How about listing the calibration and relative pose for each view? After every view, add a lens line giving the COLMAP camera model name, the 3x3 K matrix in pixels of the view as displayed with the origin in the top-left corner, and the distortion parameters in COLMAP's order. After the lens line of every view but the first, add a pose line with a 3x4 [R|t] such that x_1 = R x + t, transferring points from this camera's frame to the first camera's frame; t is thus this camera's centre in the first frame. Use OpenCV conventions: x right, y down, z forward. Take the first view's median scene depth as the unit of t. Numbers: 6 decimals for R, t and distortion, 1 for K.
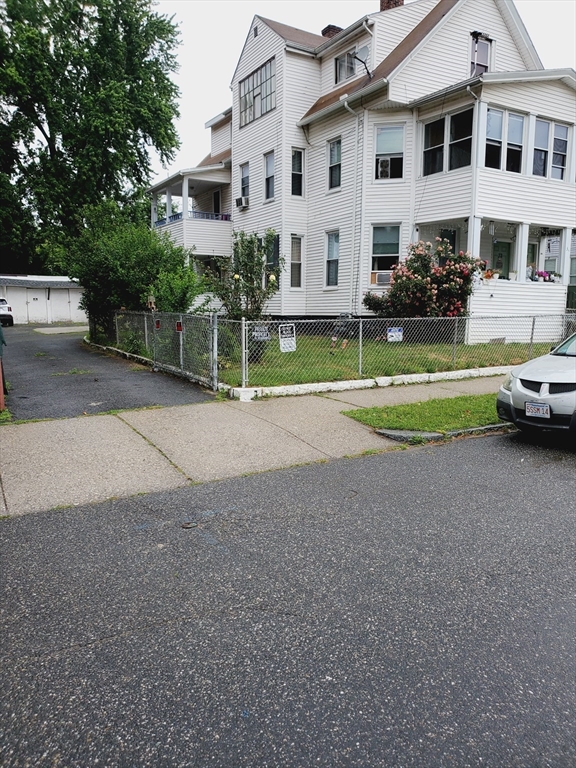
lens RADIAL K [[588.8, 0, 288.1], [0, 588.8, 380.1], [0, 0, 1]] dist [0.011465, 0.005178]
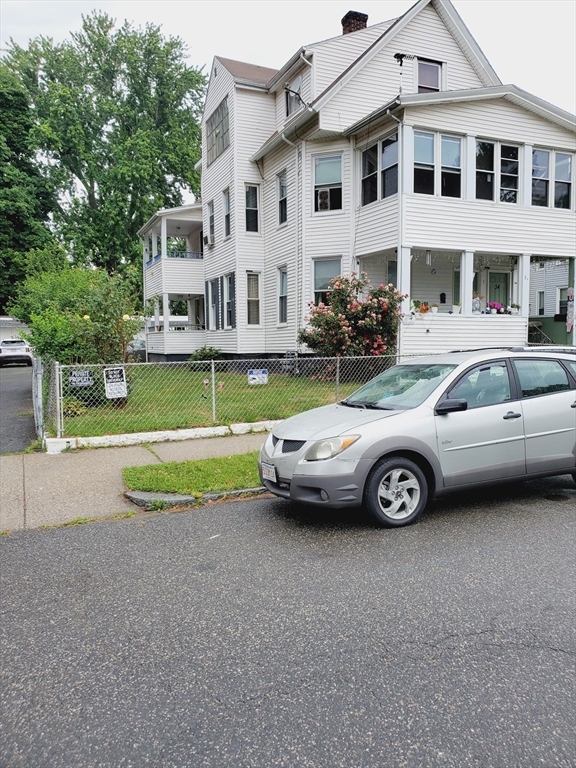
lens RADIAL K [[588.8, 0, 290.5], [0, 588.8, 377.7], [0, 0, 1]] dist [0.011465, 0.005178]
pose [[0.993000, -0.010056, -0.117685, 0.220784], [0.002679, 0.998030, -0.062673, -0.012523], [0.118084, 0.061919, 0.991071, 0.067982]]
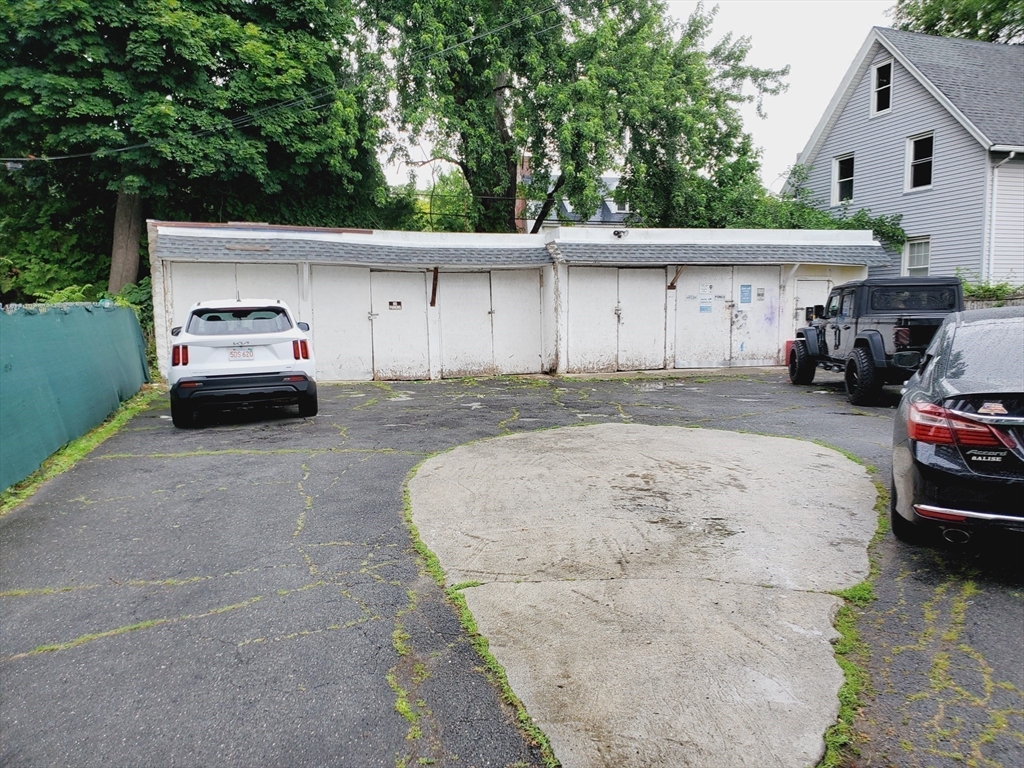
lens RADIAL K [[785.0, 0, 513.1], [0, 785.0, 383.6], [0, 0, 1]] dist [0.011465, 0.005178]
pose [[0.972934, -0.000174, -0.231083, -0.664982], [-0.007284, 0.999480, -0.031421, -0.202479], [0.230968, 0.032253, 0.972427, 1.496407]]
